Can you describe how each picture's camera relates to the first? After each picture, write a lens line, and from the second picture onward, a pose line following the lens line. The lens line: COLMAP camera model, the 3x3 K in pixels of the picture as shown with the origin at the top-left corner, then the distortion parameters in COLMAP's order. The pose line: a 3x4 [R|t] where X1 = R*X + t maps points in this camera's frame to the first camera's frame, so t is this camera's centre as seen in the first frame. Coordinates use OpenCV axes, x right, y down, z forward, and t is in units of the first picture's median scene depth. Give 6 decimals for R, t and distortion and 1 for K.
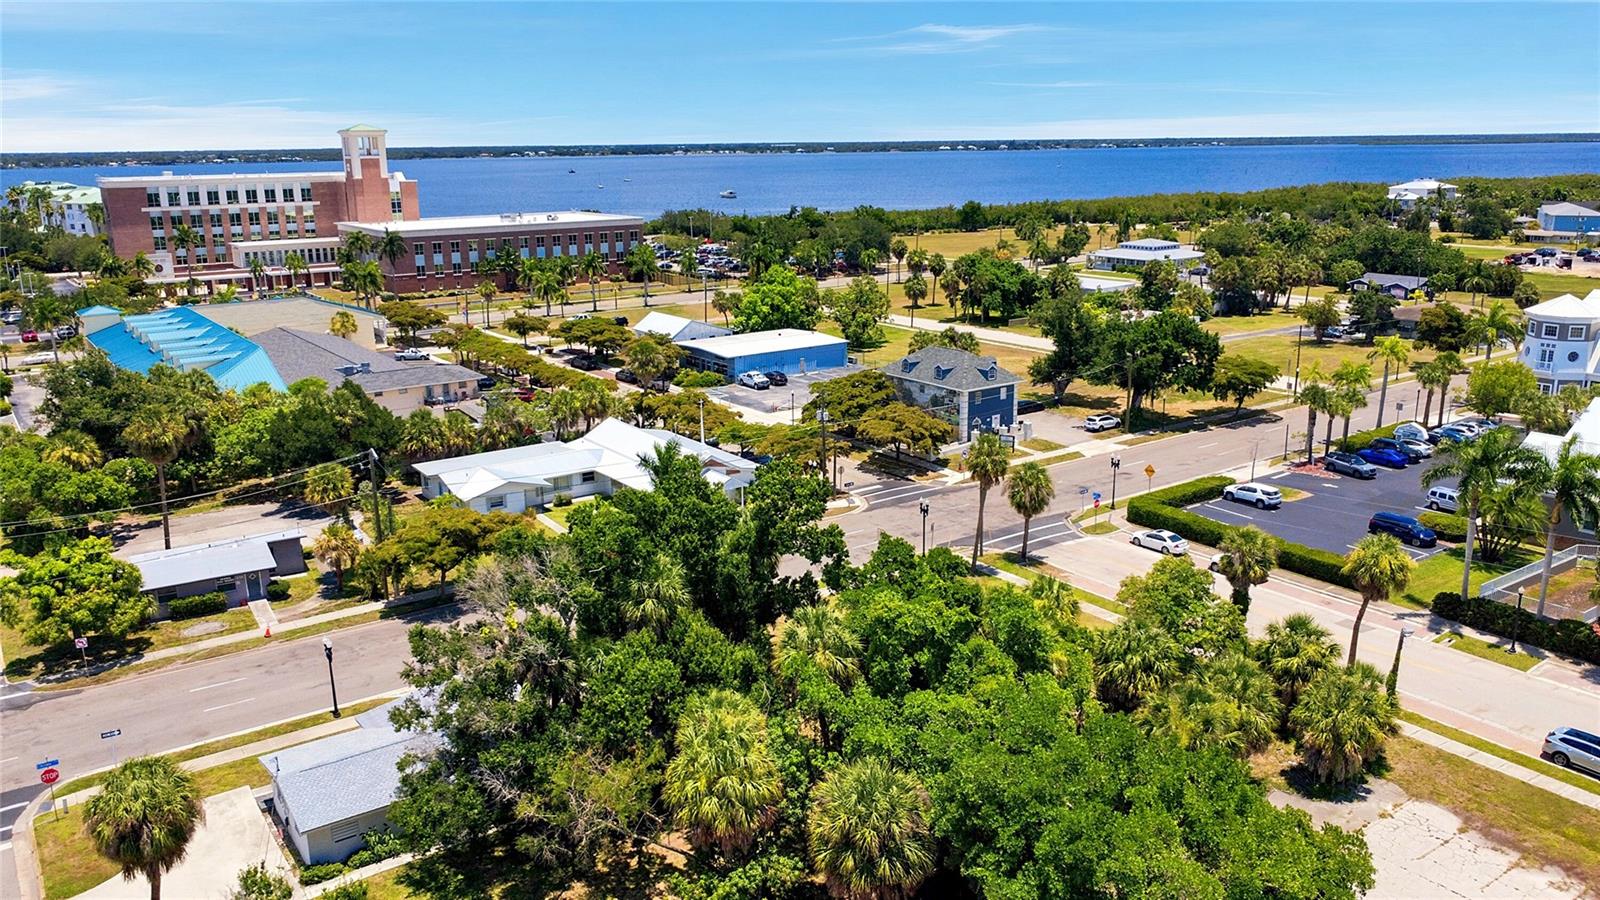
lens RADIAL K [[1204.5, 0, 801.9], [0, 1204.5, 442.6], [0, 0, 1]] dist [0.001093, -0.000173]
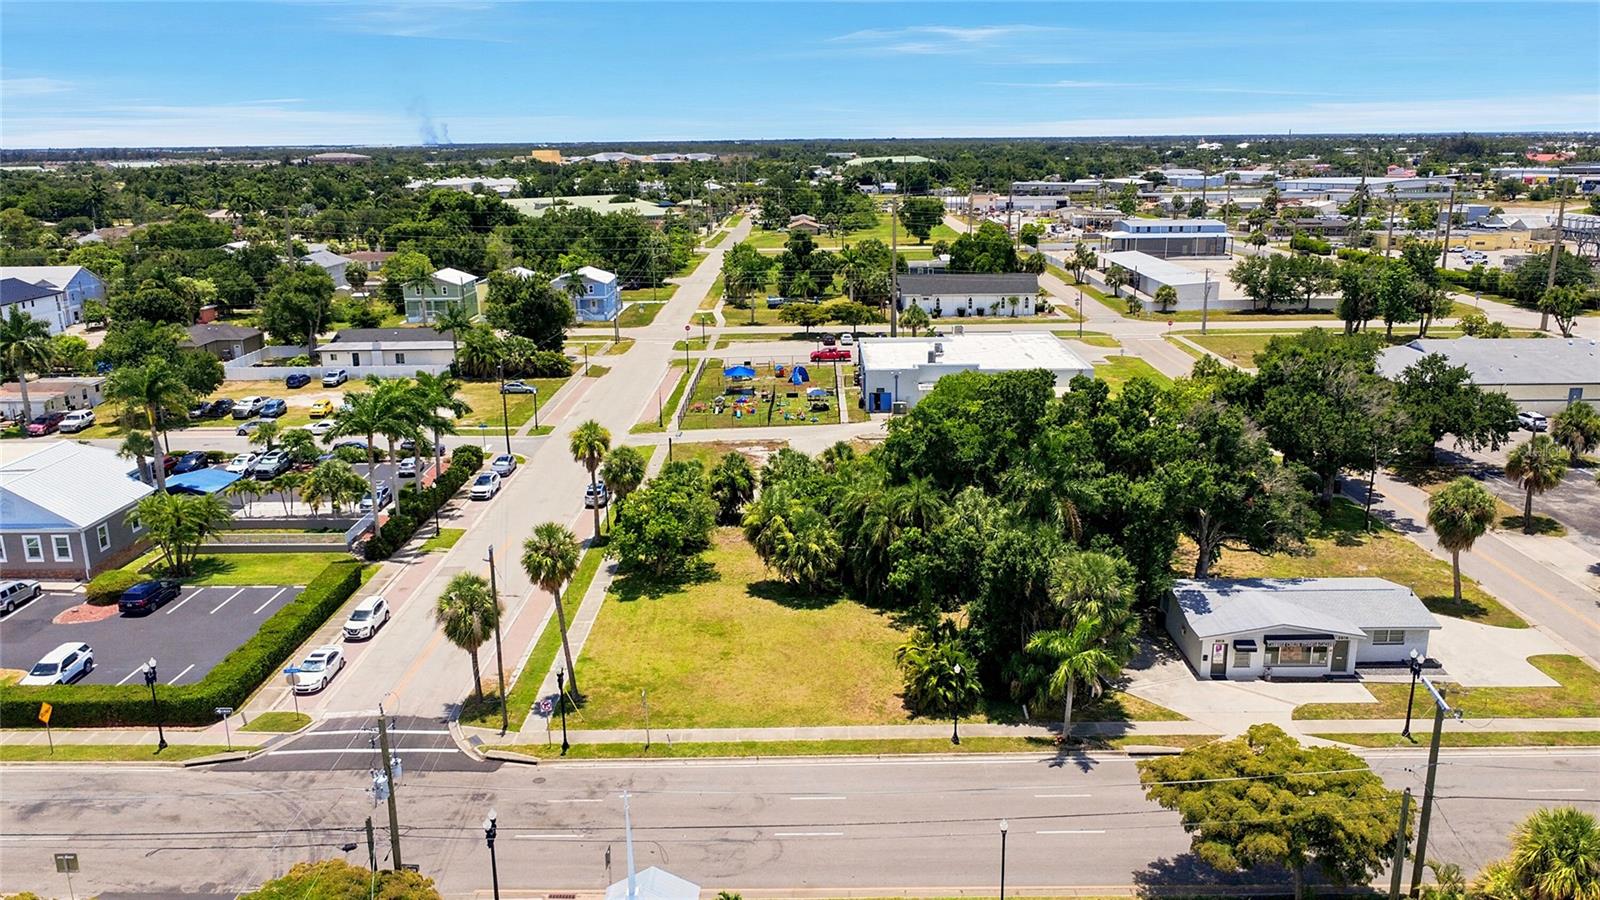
lens RADIAL K [[1204.5, 0, 794.9], [0, 1204.5, 442.6], [0, 0, 1]] dist [0.001093, -0.000173]
pose [[-0.805854, -0.124909, 0.578790, -0.141476], [0.164710, 0.891626, 0.421750, -0.121860], [-0.568745, 0.435202, -0.697946, 0.499630]]
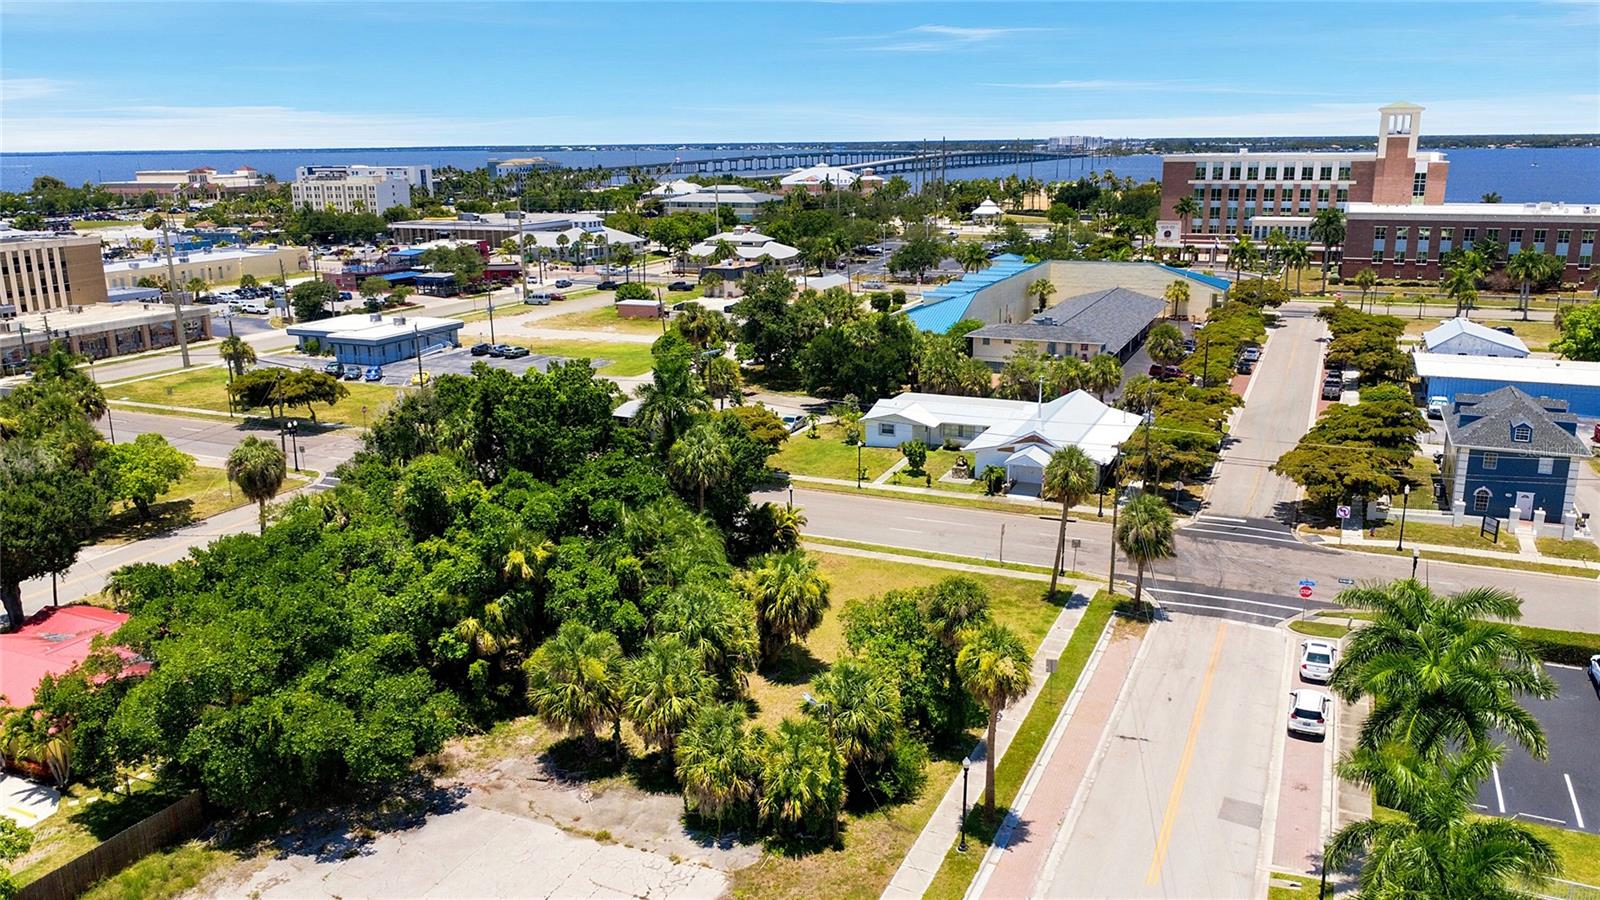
lens RADIAL K [[1204.5, 0, 802.1], [0, 1204.5, 450.9], [0, 0, 1]] dist [0.001093, -0.000173]
pose [[0.504604, 0.222015, -0.834317, 0.275798], [-0.205651, 0.969463, 0.133598, -0.027735], [0.838500, 0.104164, 0.534853, 0.130749]]
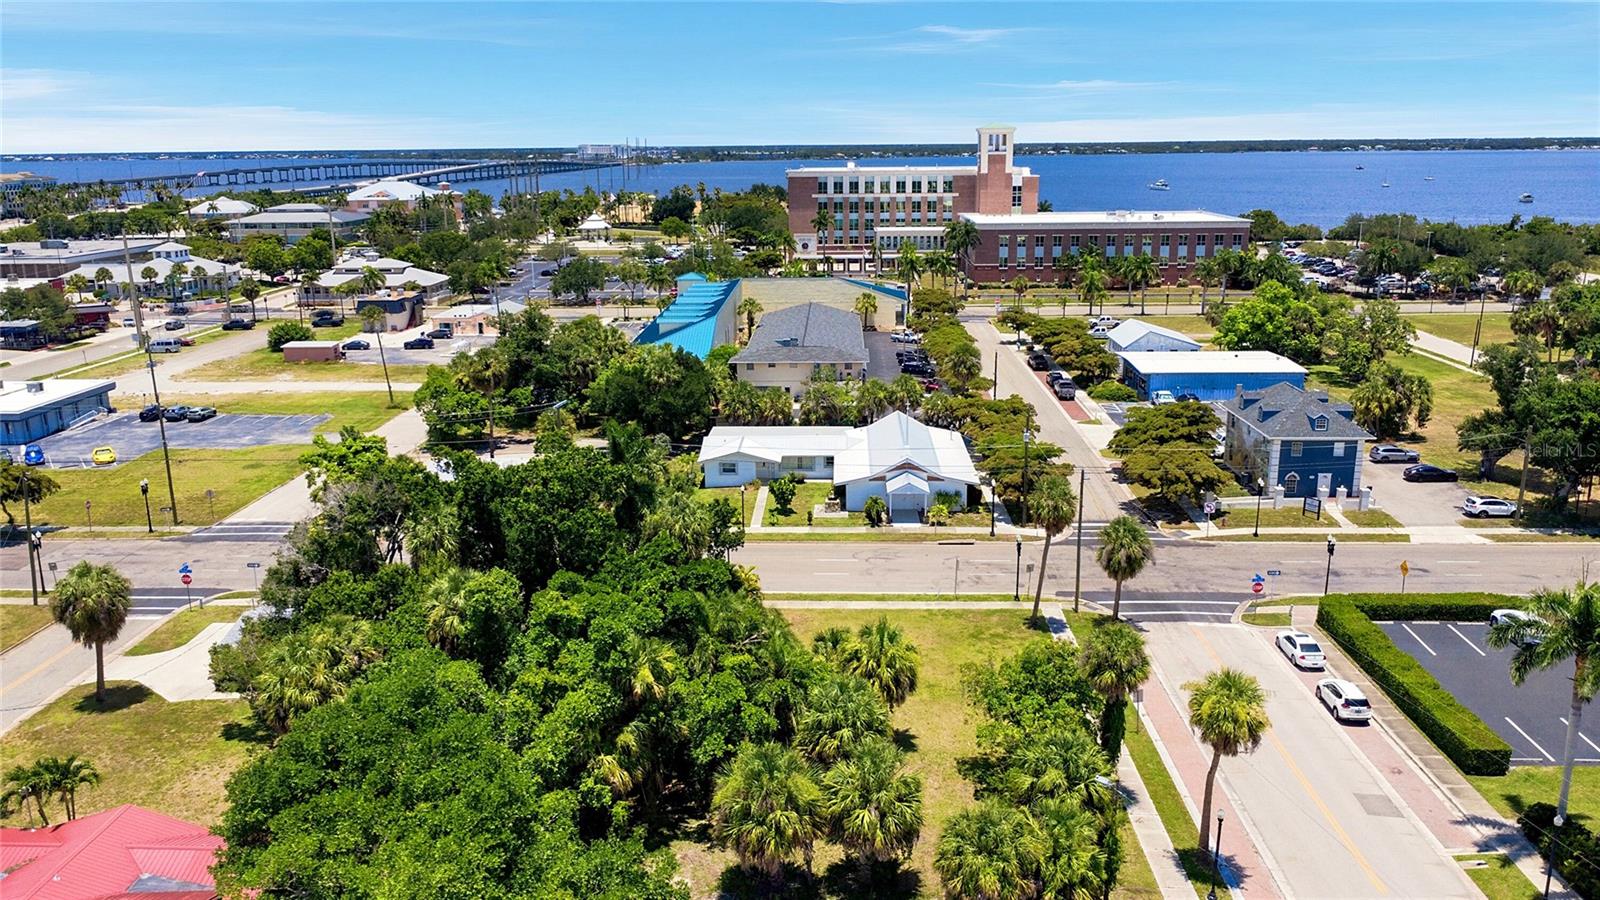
lens RADIAL K [[1204.5, 0, 800.9], [0, 1204.5, 446.2], [0, 0, 1]] dist [0.001093, -0.000173]
pose [[0.791532, 0.153293, -0.591589, 0.187577], [-0.148255, 0.987278, 0.057461, -0.018275], [0.592872, 0.042224, 0.804189, 0.058419]]
